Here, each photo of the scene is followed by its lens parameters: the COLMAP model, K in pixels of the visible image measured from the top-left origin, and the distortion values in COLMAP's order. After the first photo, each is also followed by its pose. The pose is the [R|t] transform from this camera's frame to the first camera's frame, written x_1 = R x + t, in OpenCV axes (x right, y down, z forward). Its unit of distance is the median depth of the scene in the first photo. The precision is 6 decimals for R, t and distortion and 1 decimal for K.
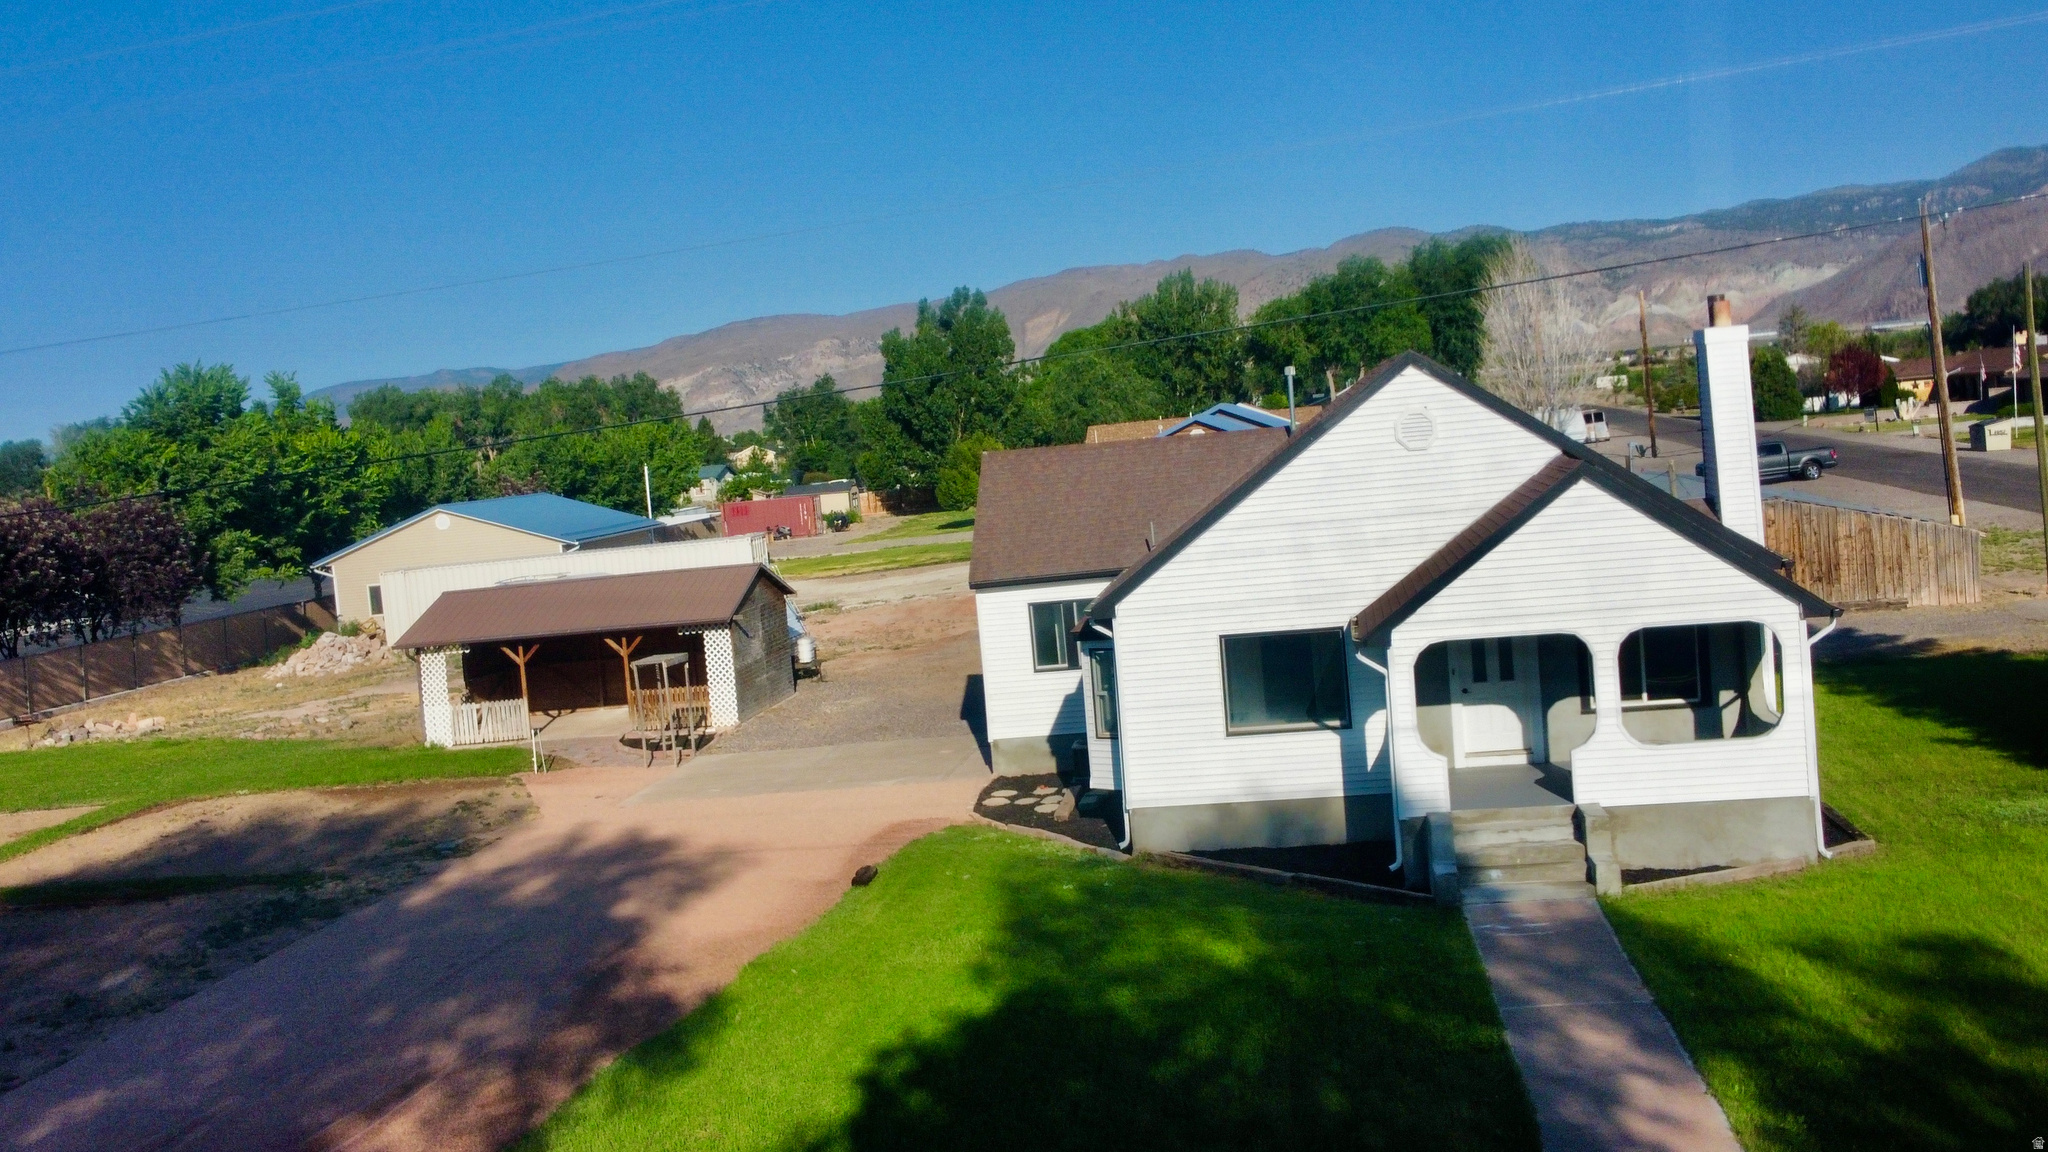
lens RADIAL K [[2093.0, 0, 1013.2], [0, 2093.0, 557.9], [0, 0, 1]] dist [0.012288, 0.000000]
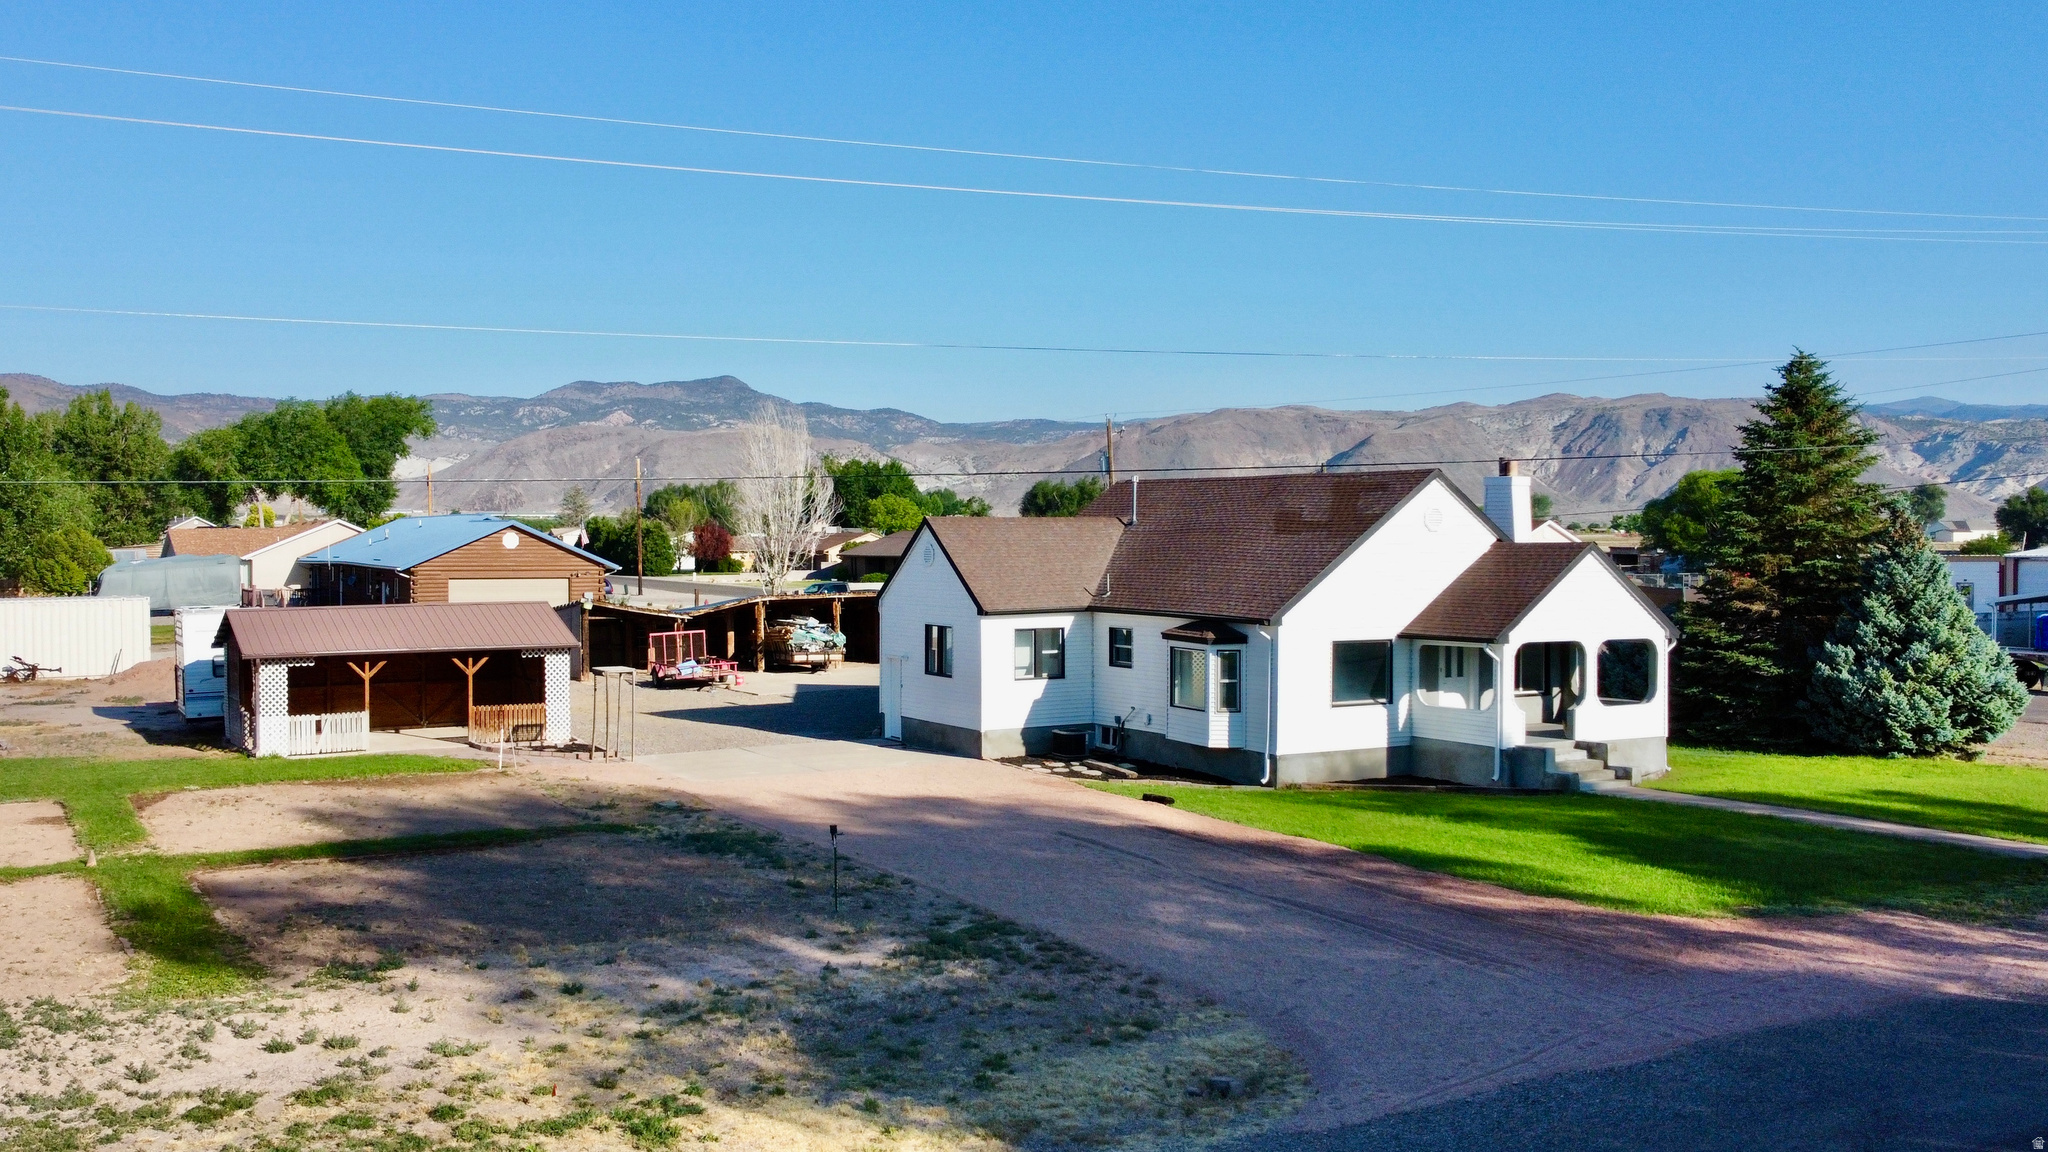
lens RADIAL K [[1864.2, 0, 1017.2], [0, 1864.2, 562.1], [0, 0, 1]] dist [0.000478, 0.000000]
pose [[0.775472, 0.078438, 0.626490, -0.384336], [-0.028521, 0.995592, -0.089348, 0.044444], [-0.630737, 0.051419, 0.774291, 0.035889]]
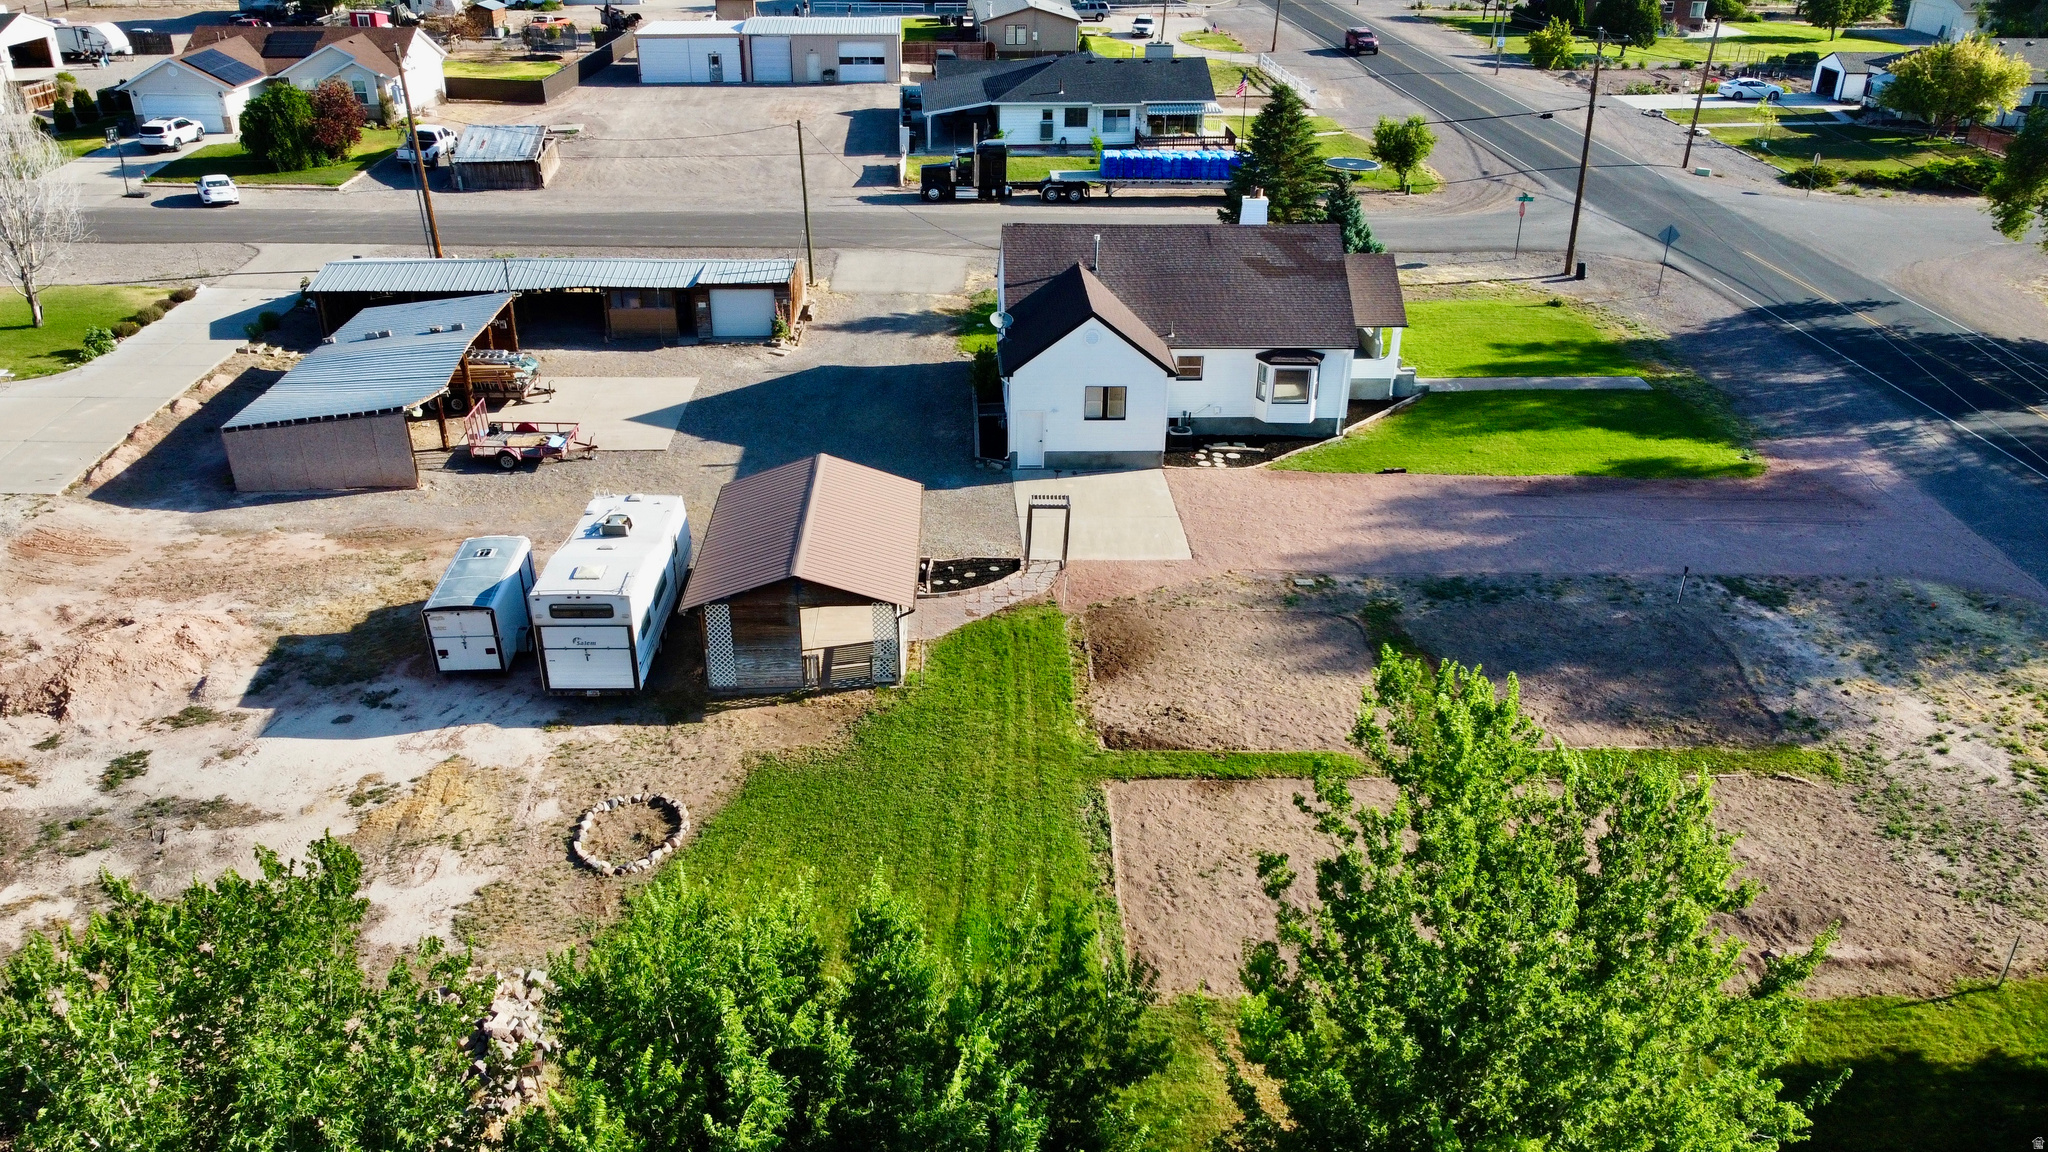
lens RADIAL K [[1554.9, 0, 1016.2], [0, 1554.9, 580.0], [0, 0, 1]] dist [0.001542, -0.003551]
pose [[-0.181654, -0.365219, 0.913026, -0.707113], [0.069079, 0.921441, 0.382329, -0.191231], [-0.980933, 0.132522, -0.142154, 0.706660]]
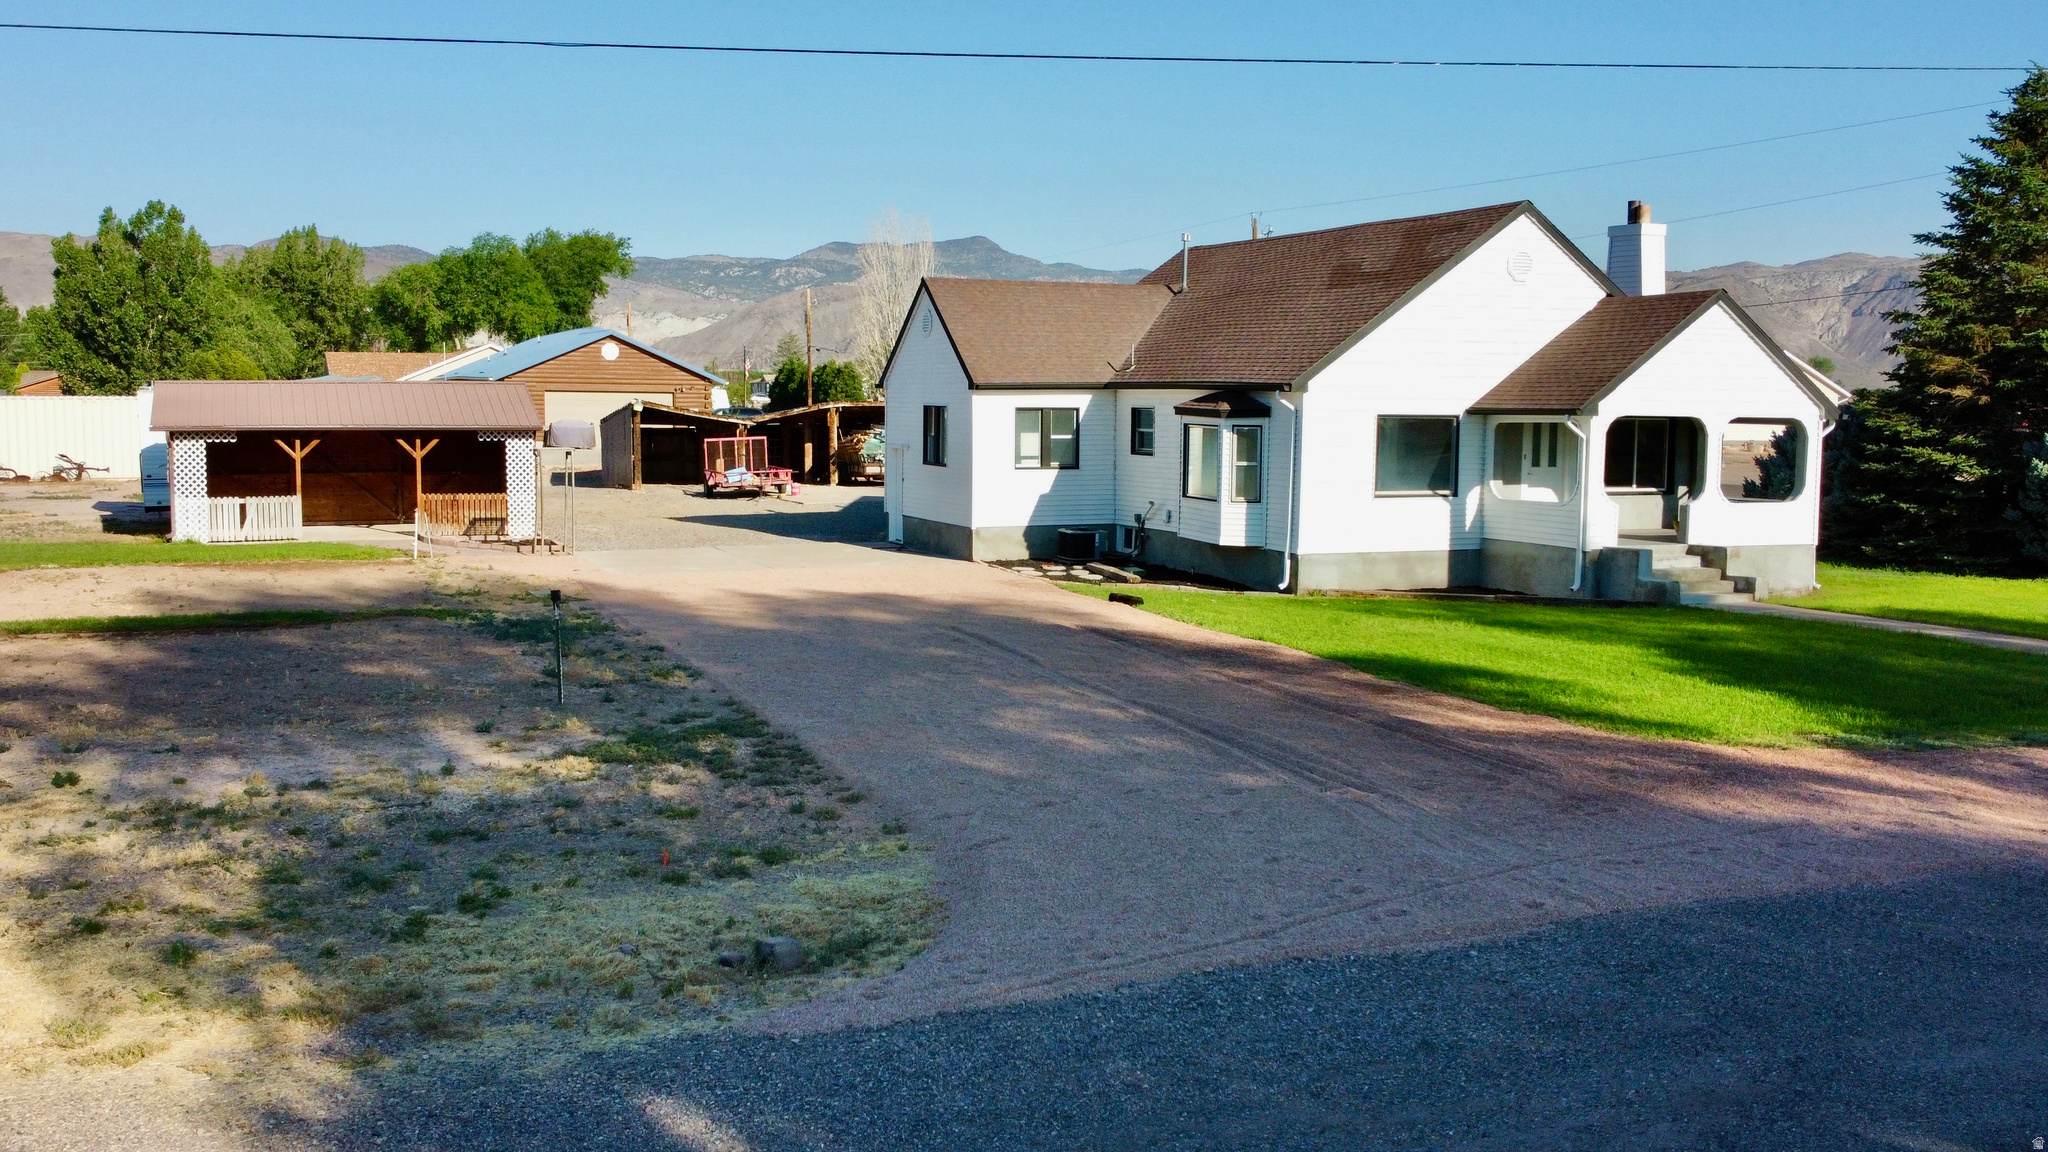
lens RADIAL K [[1864.2, 0, 1018.5], [0, 1864.2, 565.4], [0, 0, 1]] dist [0.000478, 0.000000]
pose [[0.851106, 0.048179, 0.522778, -0.263515], [-0.050747, 0.998667, -0.009418, 0.059913], [-0.522535, -0.018514, 0.852417, 0.074210]]
